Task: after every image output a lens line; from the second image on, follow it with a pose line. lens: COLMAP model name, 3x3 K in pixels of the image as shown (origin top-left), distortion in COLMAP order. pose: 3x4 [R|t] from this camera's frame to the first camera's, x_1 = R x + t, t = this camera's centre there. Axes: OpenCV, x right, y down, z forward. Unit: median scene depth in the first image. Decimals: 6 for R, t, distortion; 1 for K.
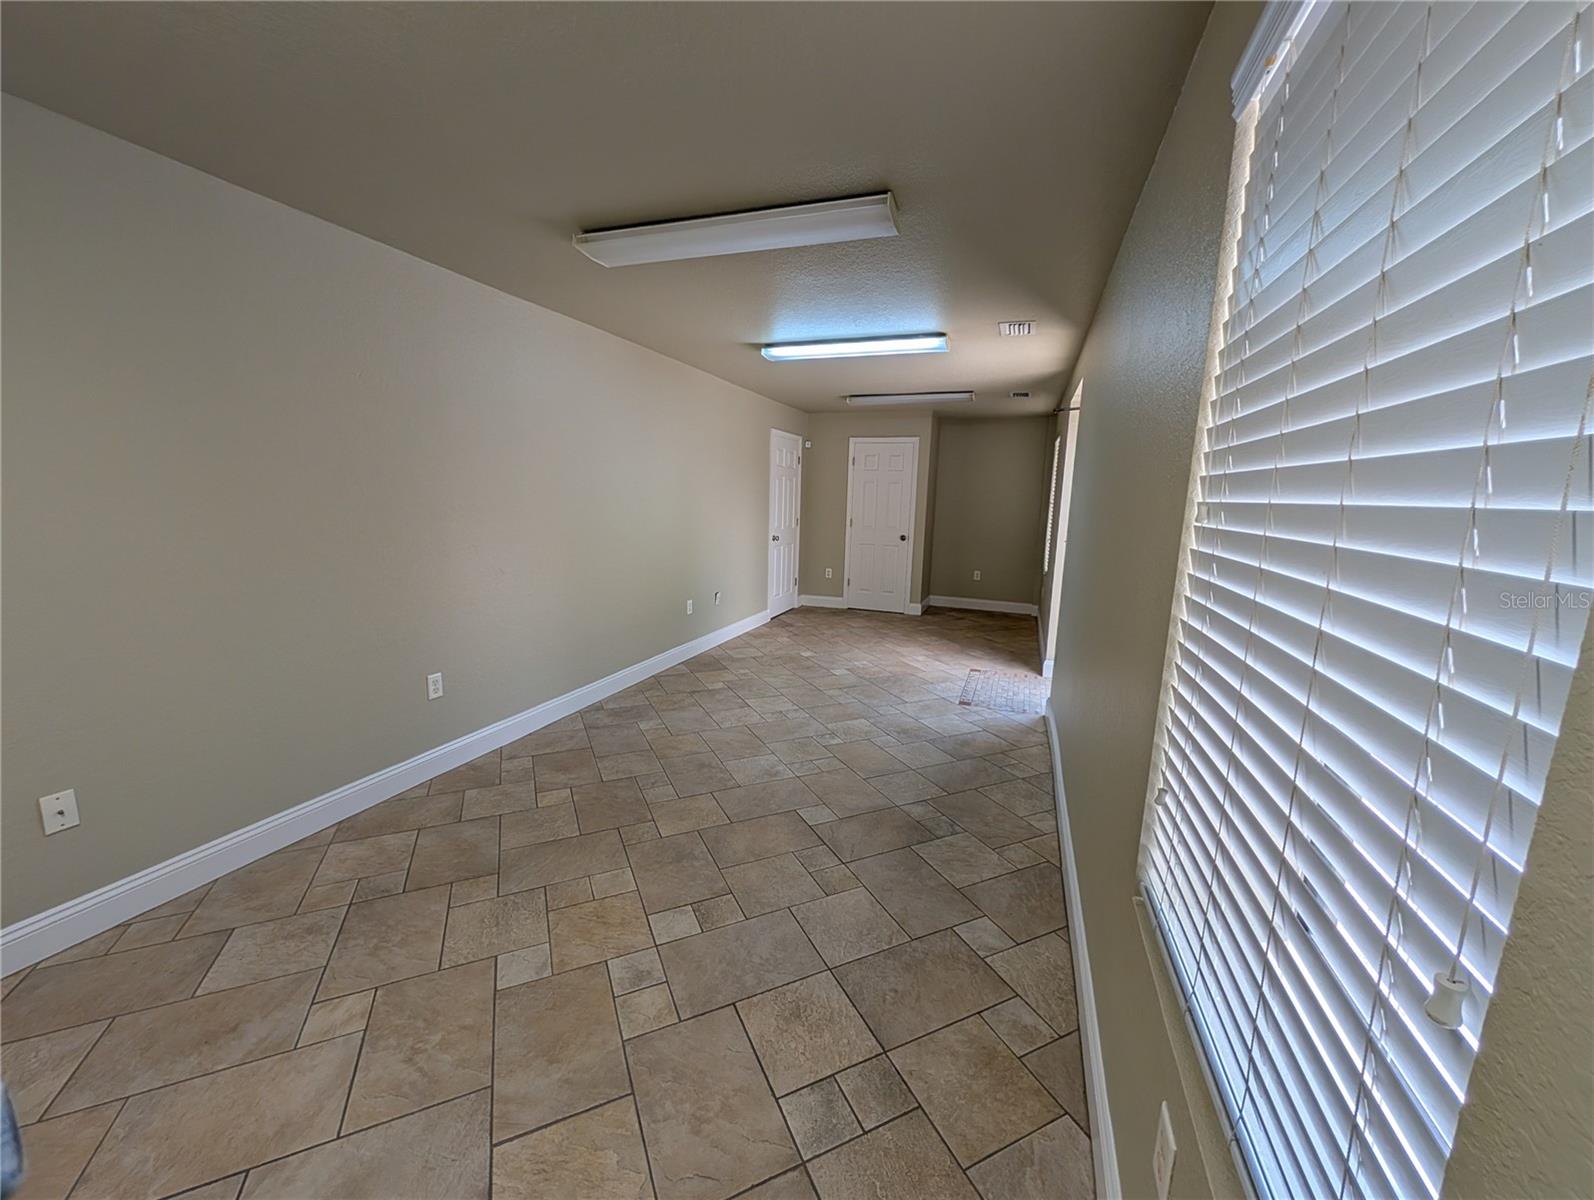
lens RADIAL K [[601.7, 0, 794.5], [0, 601.7, 598.7], [0, 0, 1]] dist [-0.000630, -0.000232]
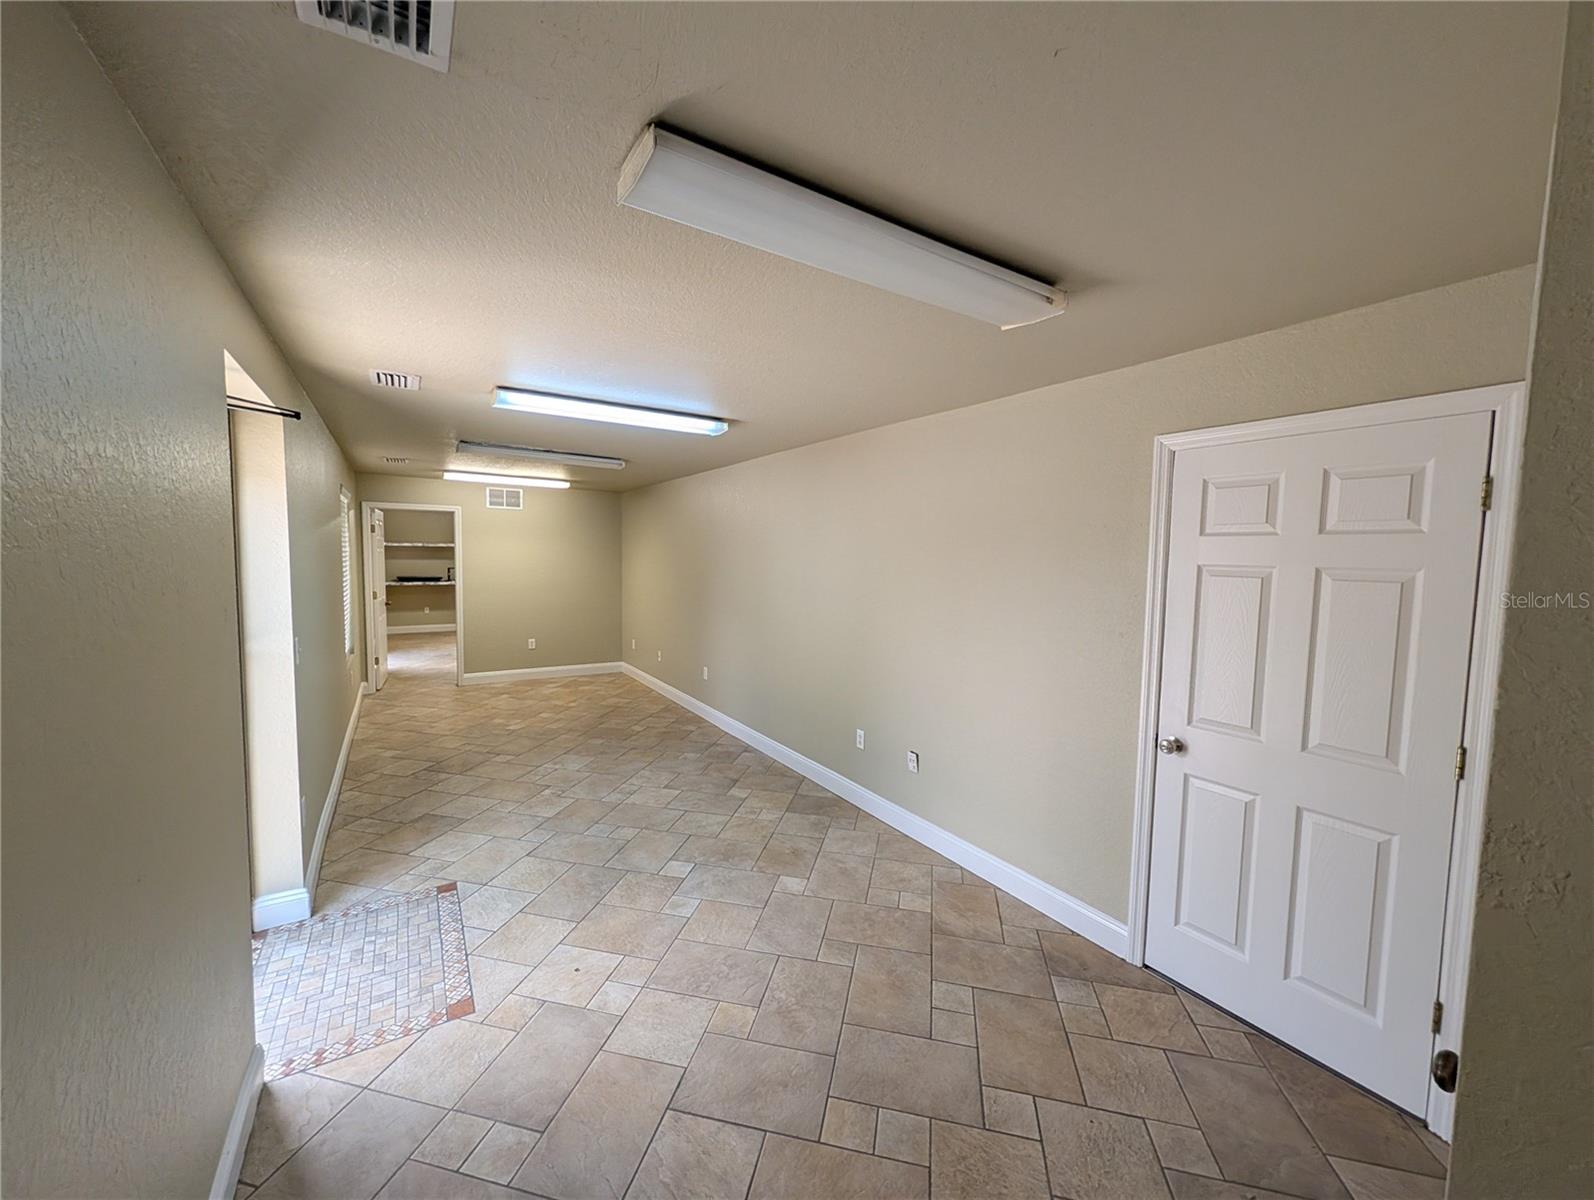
lens RADIAL K [[623.5, 0, 797.0], [0, 623.5, 600.0], [0, 0, 1]] dist [-0.000124, -0.000066]
pose [[-0.601287, 0.019581, -0.798793, 0.971384], [-0.171388, 0.973271, 0.152869, -0.513716], [0.780436, 0.228822, -0.581860, 2.654904]]
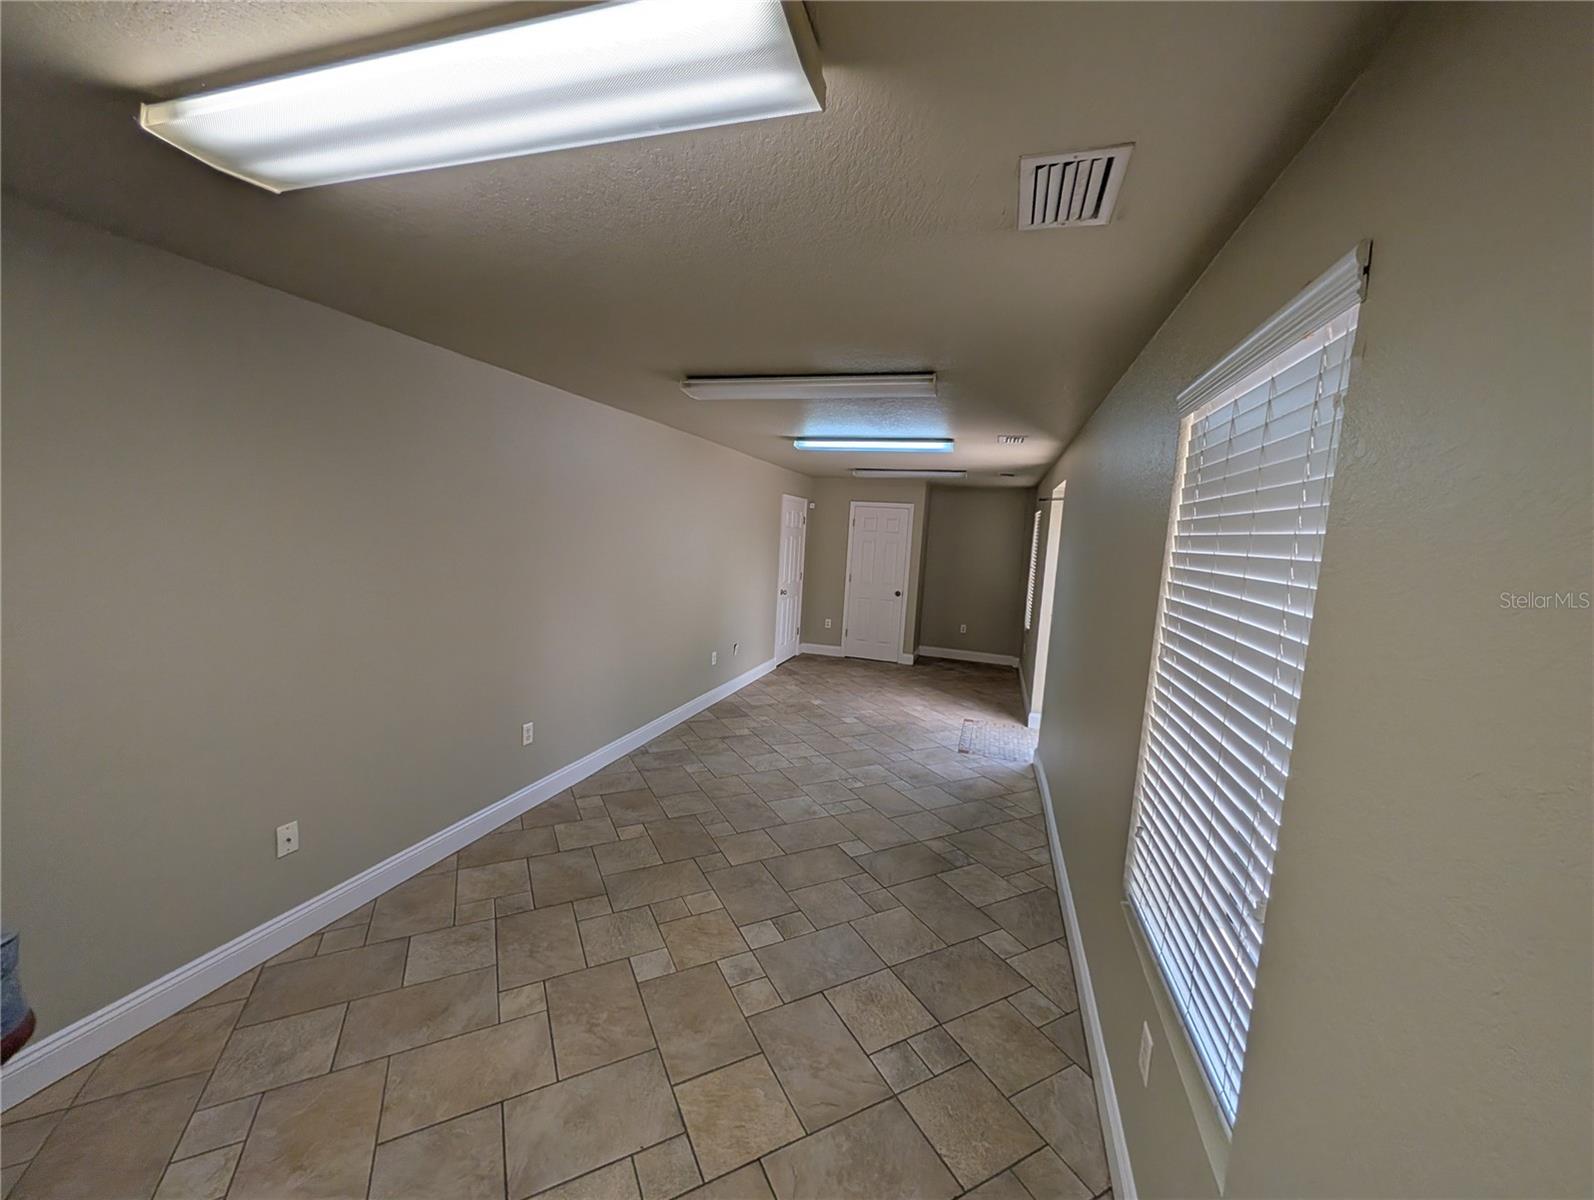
lens RADIAL K [[601.7, 0, 794.5], [0, 601.7, 598.7], [0, 0, 1]] dist [-0.000630, -0.000232]
pose [[0.998736, 0.024999, 0.043599, -0.152083], [-0.022452, 0.998066, -0.057959, -0.067807], [-0.044964, 0.056907, 0.997366, -0.227297]]
